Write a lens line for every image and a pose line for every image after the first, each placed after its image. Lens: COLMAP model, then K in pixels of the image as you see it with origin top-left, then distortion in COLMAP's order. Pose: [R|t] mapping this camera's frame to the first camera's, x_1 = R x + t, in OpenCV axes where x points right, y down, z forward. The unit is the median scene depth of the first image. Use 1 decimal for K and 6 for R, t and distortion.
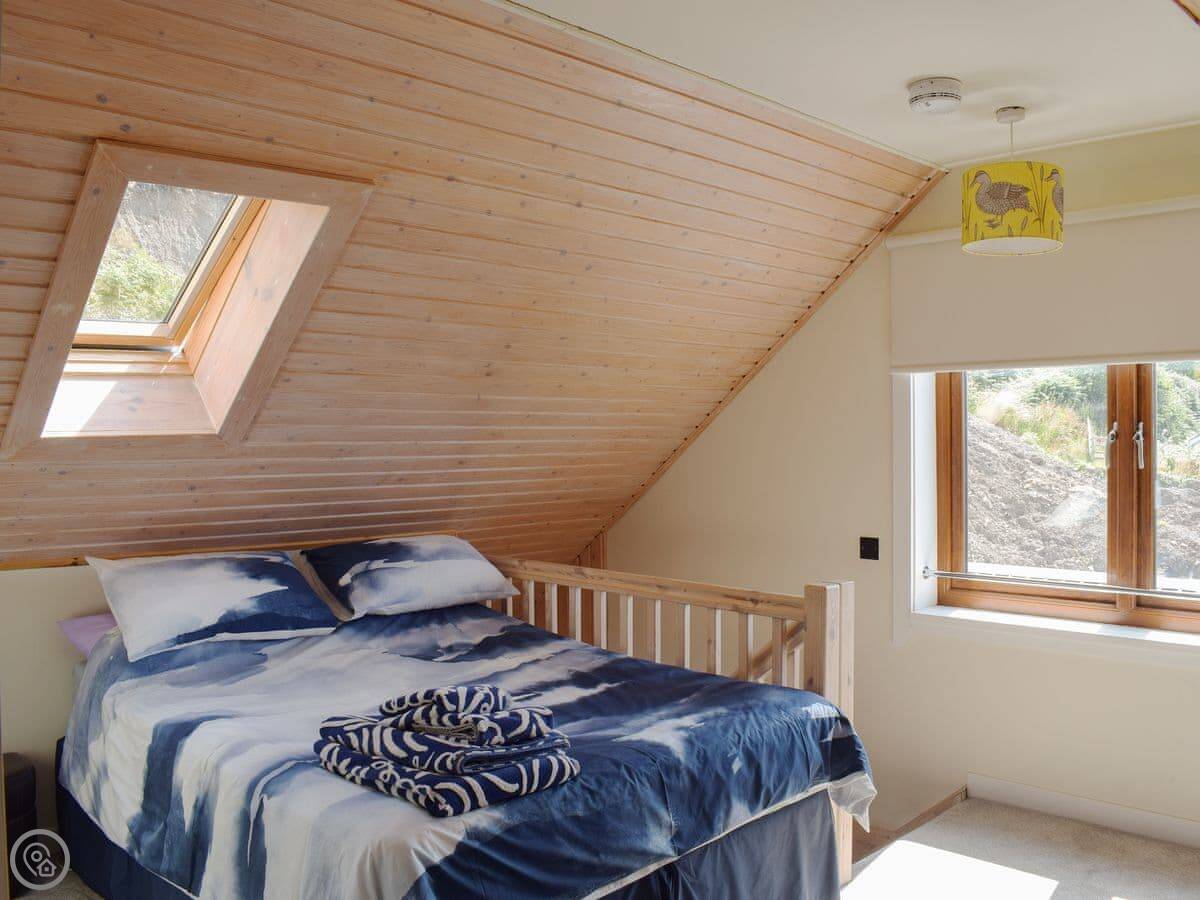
lens RADIAL K [[1093.5, 0, 605.2], [0, 1093.5, 447.7], [0, 0, 1]] dist [-0.097198, 0.000000]
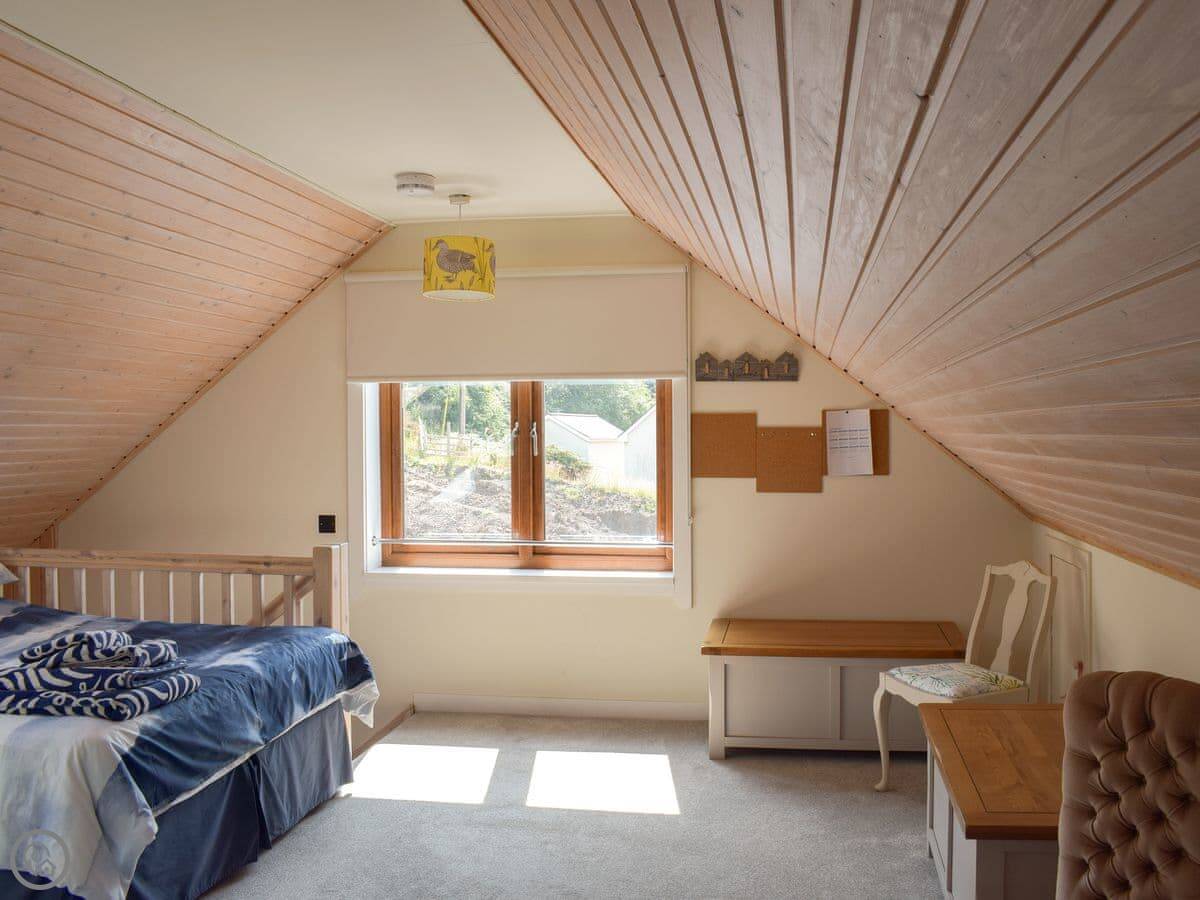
lens RADIAL K [[1208.3, 0, 598.8], [0, 1208.3, 448.1], [0, 0, 1]] dist [-0.107363, 0.000000]
pose [[0.822112, -0.007053, 0.569283, -0.344180], [0.007207, 0.999972, 0.001980, 0.007780], [-0.569281, 0.002475, 0.822140, -0.363589]]
